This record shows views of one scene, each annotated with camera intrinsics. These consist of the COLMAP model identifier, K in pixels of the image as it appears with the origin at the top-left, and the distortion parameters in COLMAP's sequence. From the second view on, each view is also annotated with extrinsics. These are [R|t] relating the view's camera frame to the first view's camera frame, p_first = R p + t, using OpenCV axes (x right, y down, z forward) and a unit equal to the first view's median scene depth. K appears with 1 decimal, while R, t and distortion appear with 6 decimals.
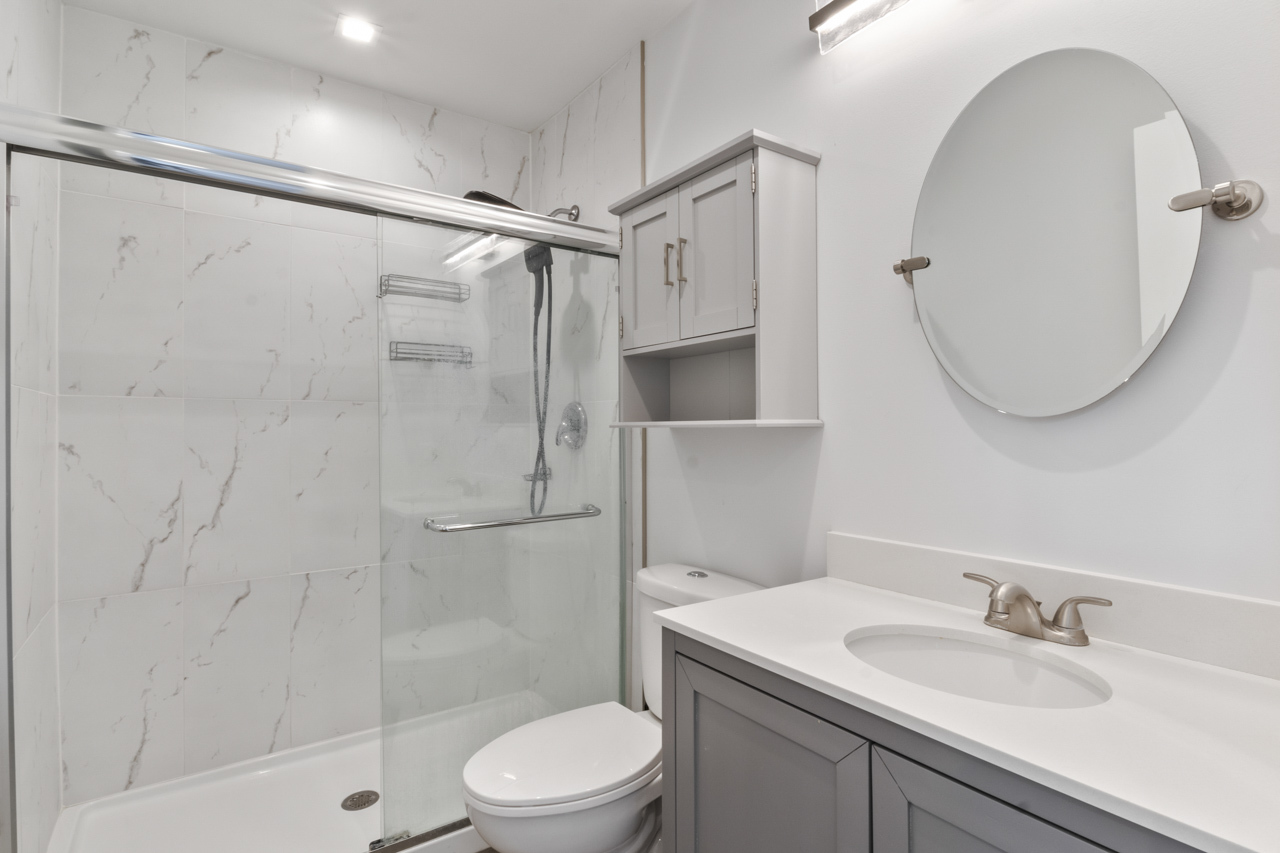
lens RADIAL K [[630.4, 0, 641.3], [0, 630.4, 425.0], [0, 0, 1]] dist [-0.010024, -0.000481]
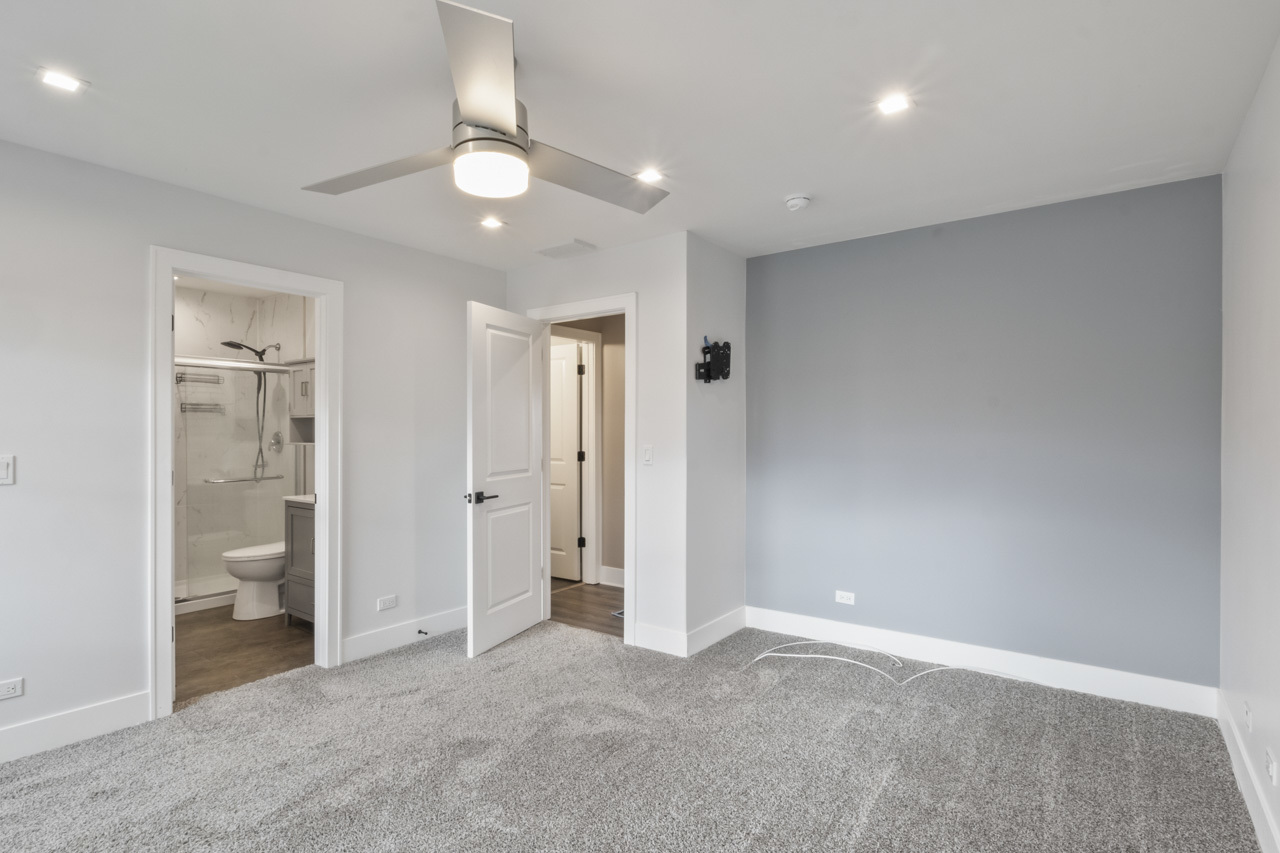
lens RADIAL K [[630.4, 0, 641.1], [0, 630.4, 425.9], [0, 0, 1]] dist [-0.010024, -0.000481]
pose [[0.946155, -0.000025, 0.323713, 0.395232], [0.000997, 0.999995, -0.002839, -0.049150], [-0.323712, 0.003009, 0.946151, -1.539289]]
